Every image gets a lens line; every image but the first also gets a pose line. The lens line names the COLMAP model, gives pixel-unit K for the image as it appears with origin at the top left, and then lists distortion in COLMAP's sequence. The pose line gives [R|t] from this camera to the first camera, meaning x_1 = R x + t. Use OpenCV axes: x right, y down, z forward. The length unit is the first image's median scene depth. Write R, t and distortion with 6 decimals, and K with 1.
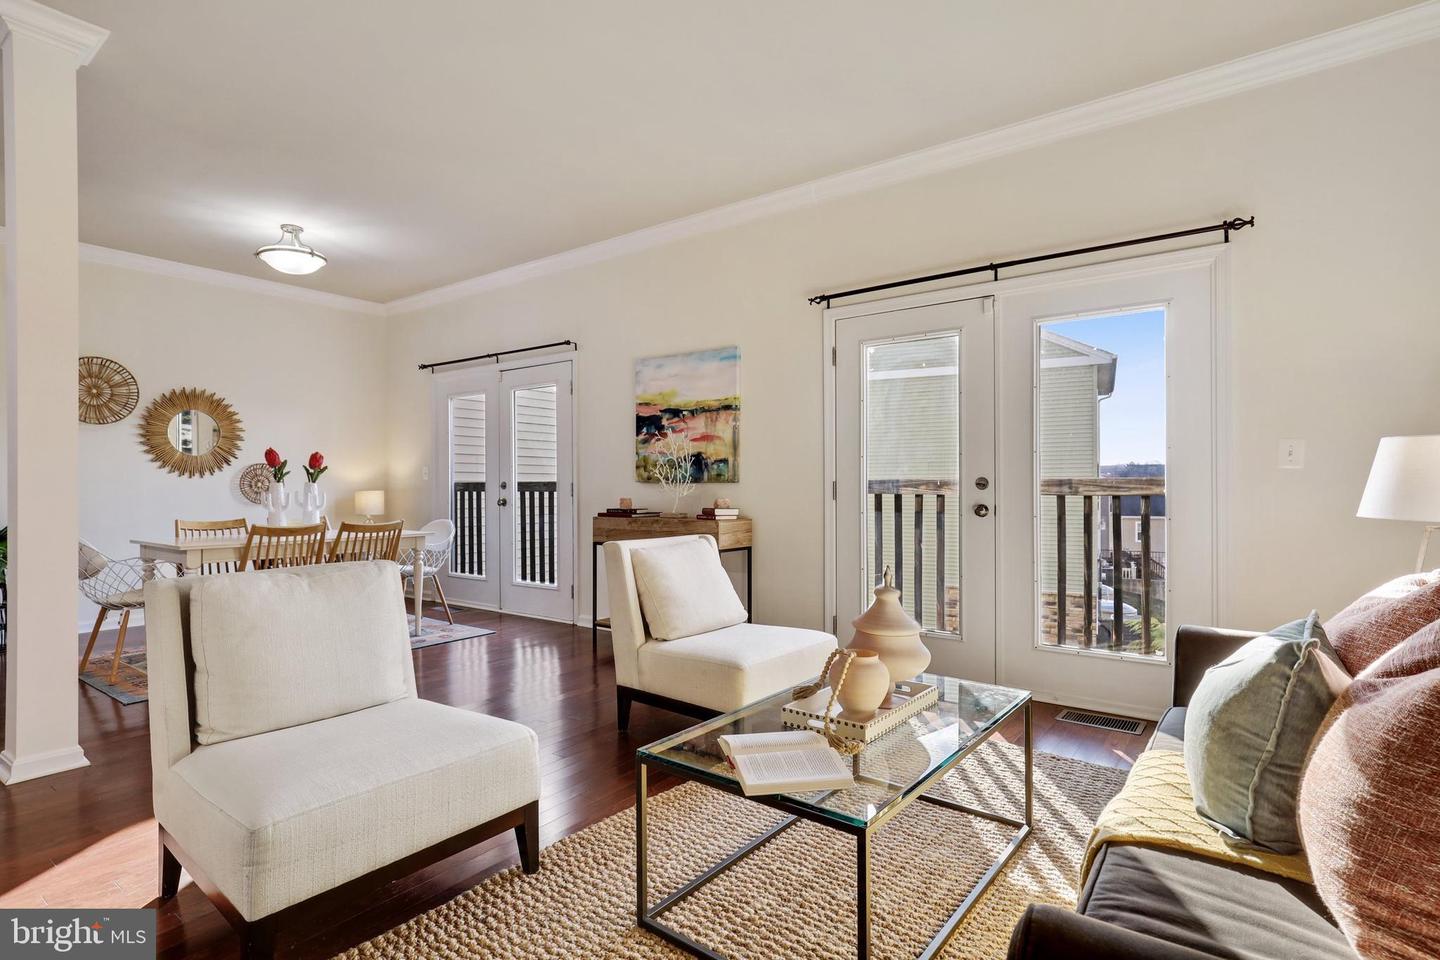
lens RADIAL K [[733.2, 0, 719.5], [0, 733.2, 489.1], [0, 0, 1]] dist [0.004391, -0.000615]
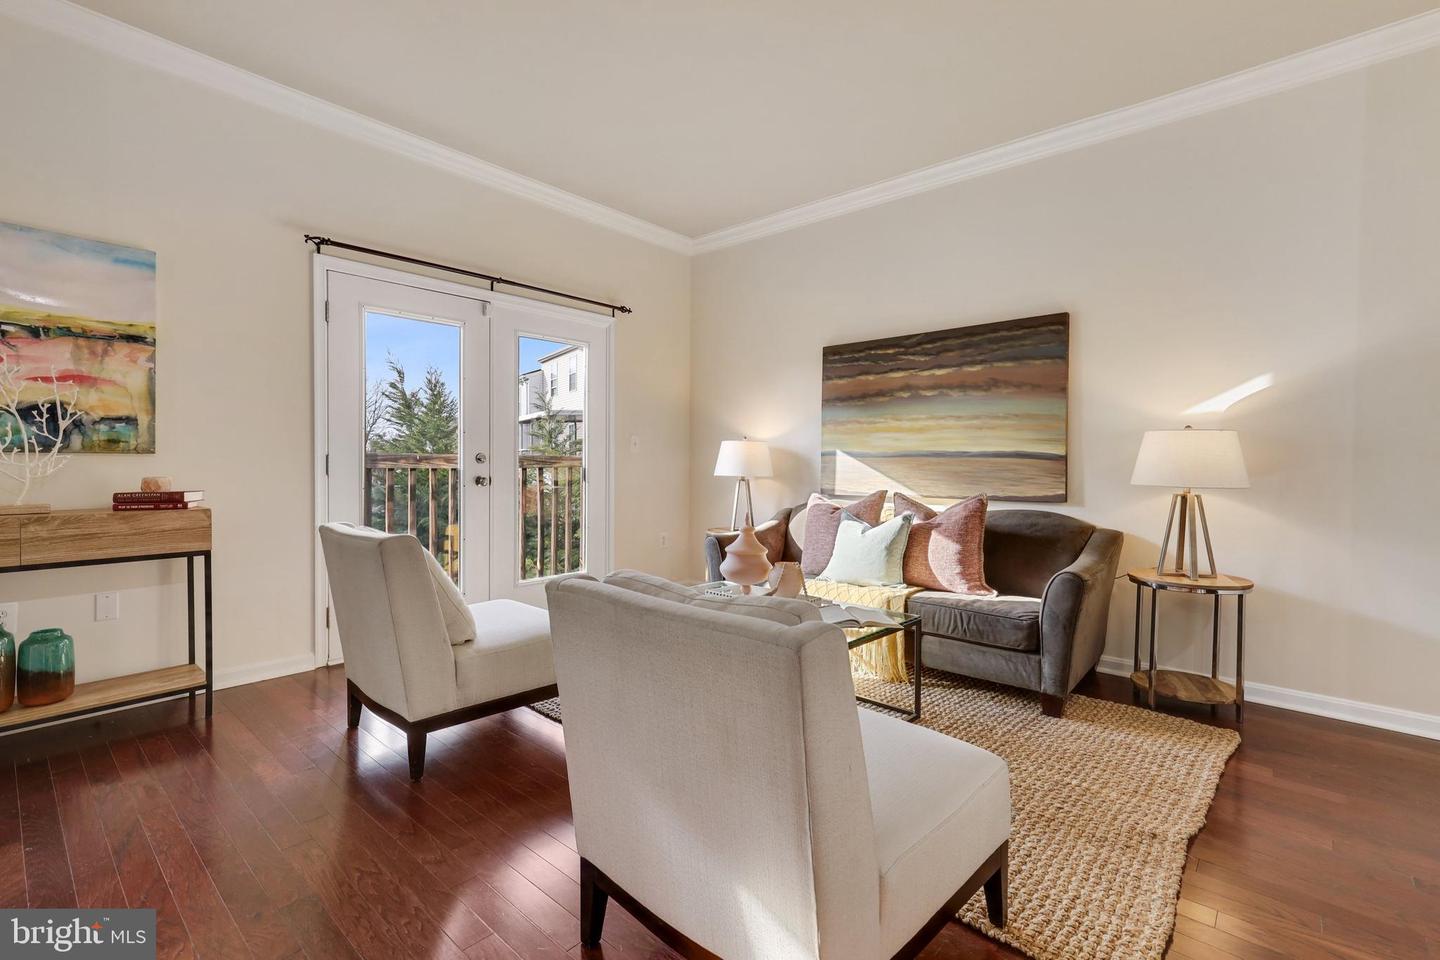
lens RADIAL K [[652.2, 0, 718.6], [0, 652.2, 470.4], [0, 0, 1]] dist [-0.000127, 0.001026]
pose [[0.077330, -0.012152, 0.996931, -0.489474], [-0.001407, 0.999923, 0.012297, -0.001388], [-0.997005, -0.002353, 0.077307, 0.397993]]
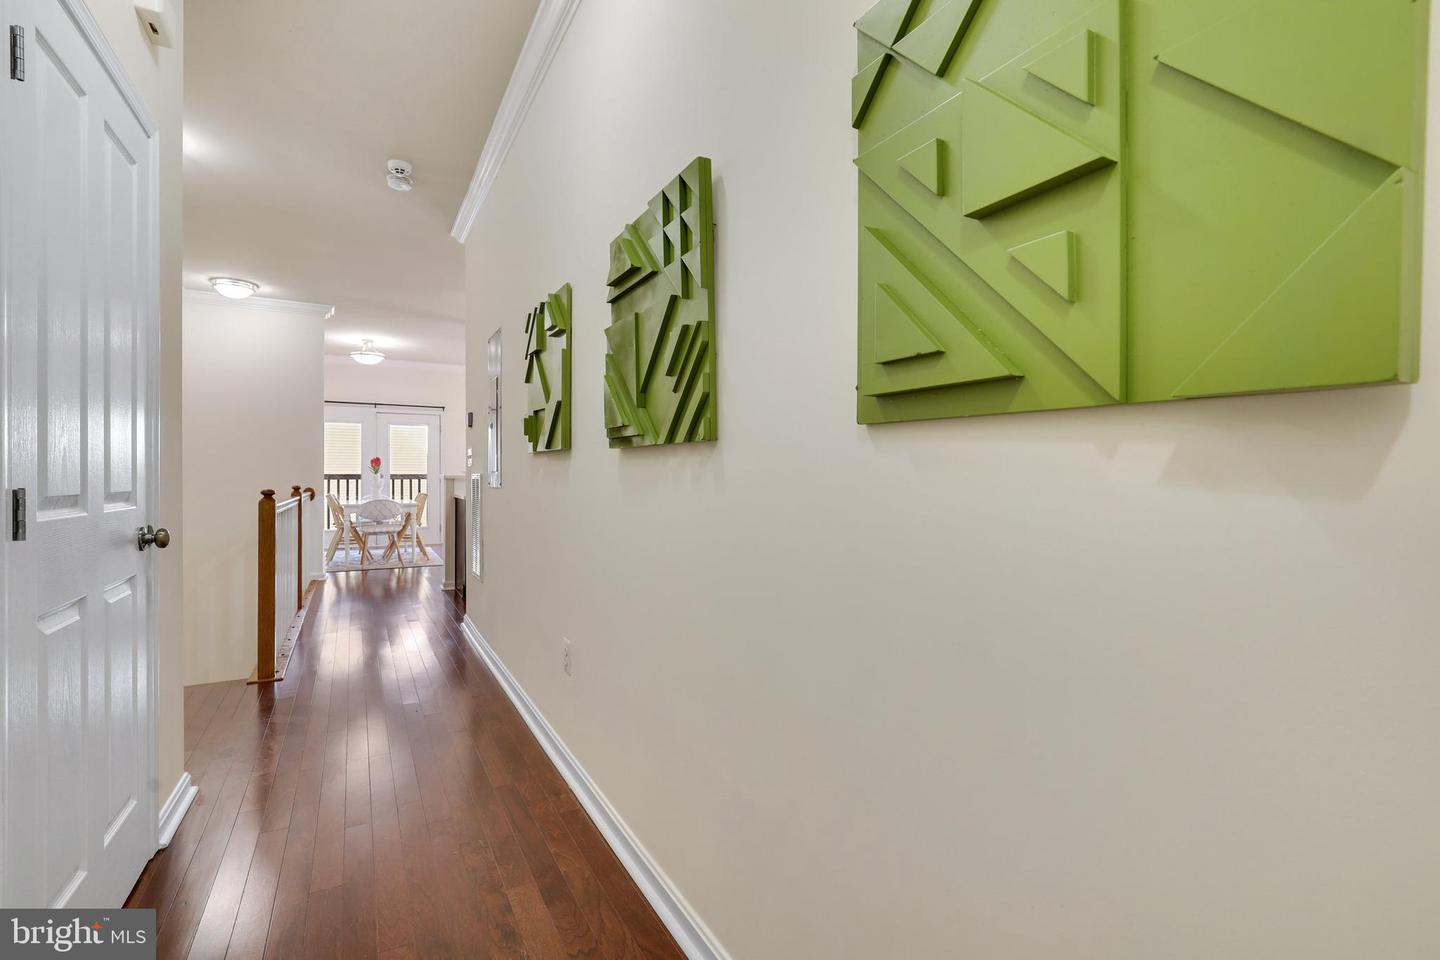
lens RADIAL K [[653.5, 0, 720.0], [0, 653.5, 480.0], [0, 0, 1]] dist [-0.018683, 0.000783]
pose [[0.403324, -0.004960, 0.915044, -1.735869], [0.003746, 0.999986, 0.003769, 0.002389], [-0.915049, 0.001908, 0.403337, -0.529142]]
